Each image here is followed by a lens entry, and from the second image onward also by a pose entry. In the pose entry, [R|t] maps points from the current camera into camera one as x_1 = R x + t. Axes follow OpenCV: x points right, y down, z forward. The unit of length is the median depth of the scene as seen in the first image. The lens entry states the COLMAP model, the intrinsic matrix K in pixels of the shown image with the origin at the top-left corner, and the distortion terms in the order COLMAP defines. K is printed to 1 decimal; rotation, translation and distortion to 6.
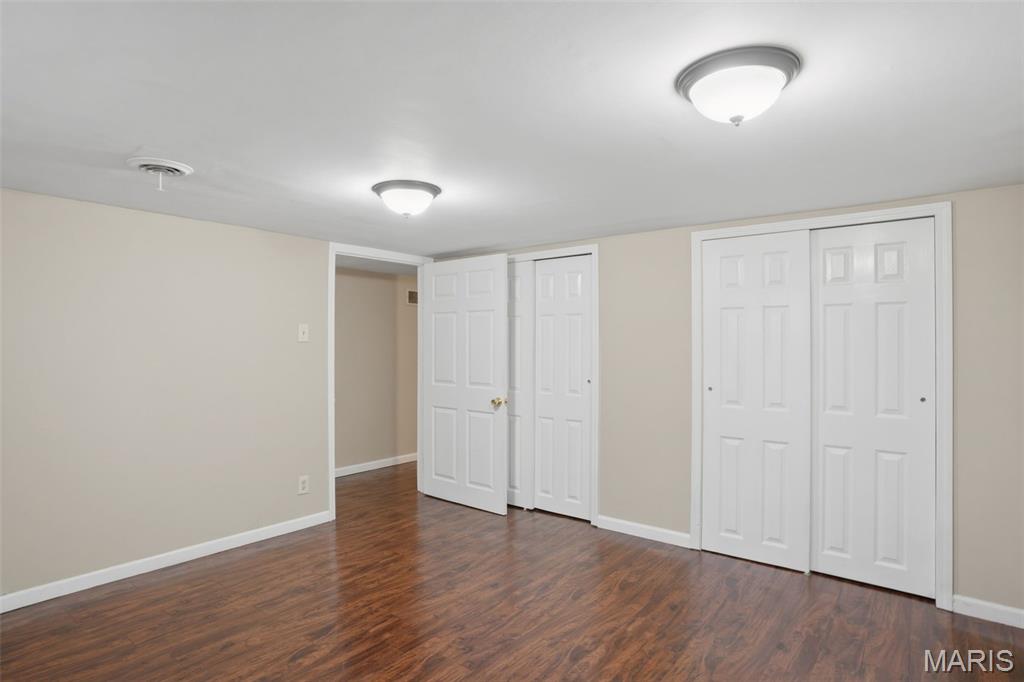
lens RADIAL K [[538.7, 0, 512.0], [0, 538.7, 341.0], [0, 0, 1]] dist [-0.074136, 0.041811]
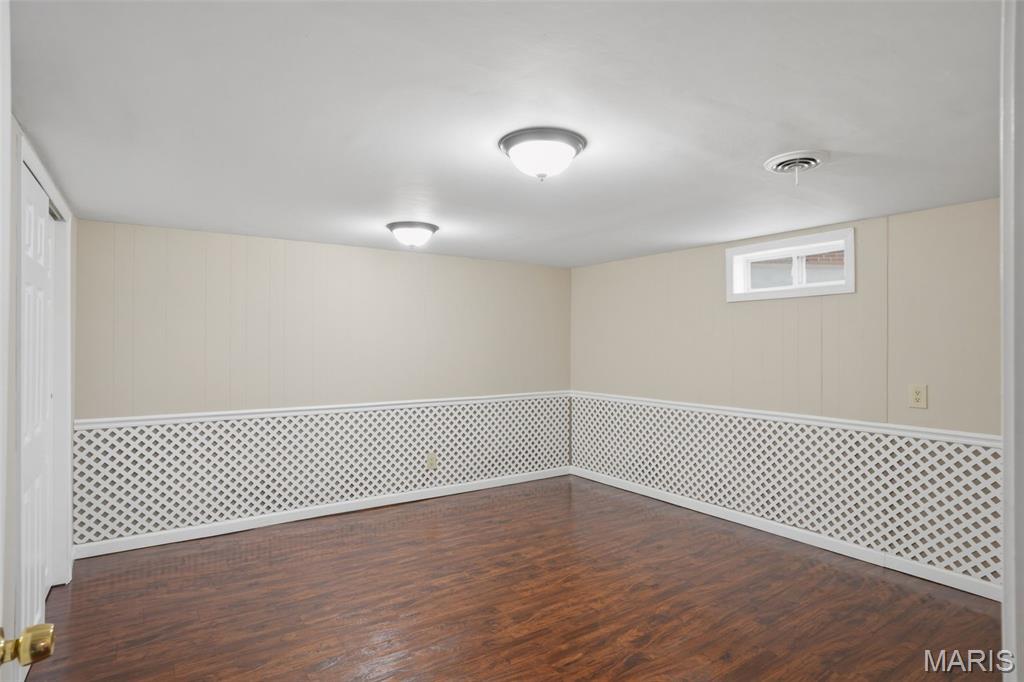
lens RADIAL K [[538.7, 0, 512.0], [0, 538.7, 341.0], [0, 0, 1]] dist [-0.074136, 0.041811]
pose [[-0.955893, -0.002545, 0.293703, -0.441176], [-0.005314, 0.999949, -0.008631, 0.010854], [-0.293666, -0.009811, -0.955858, 2.011242]]
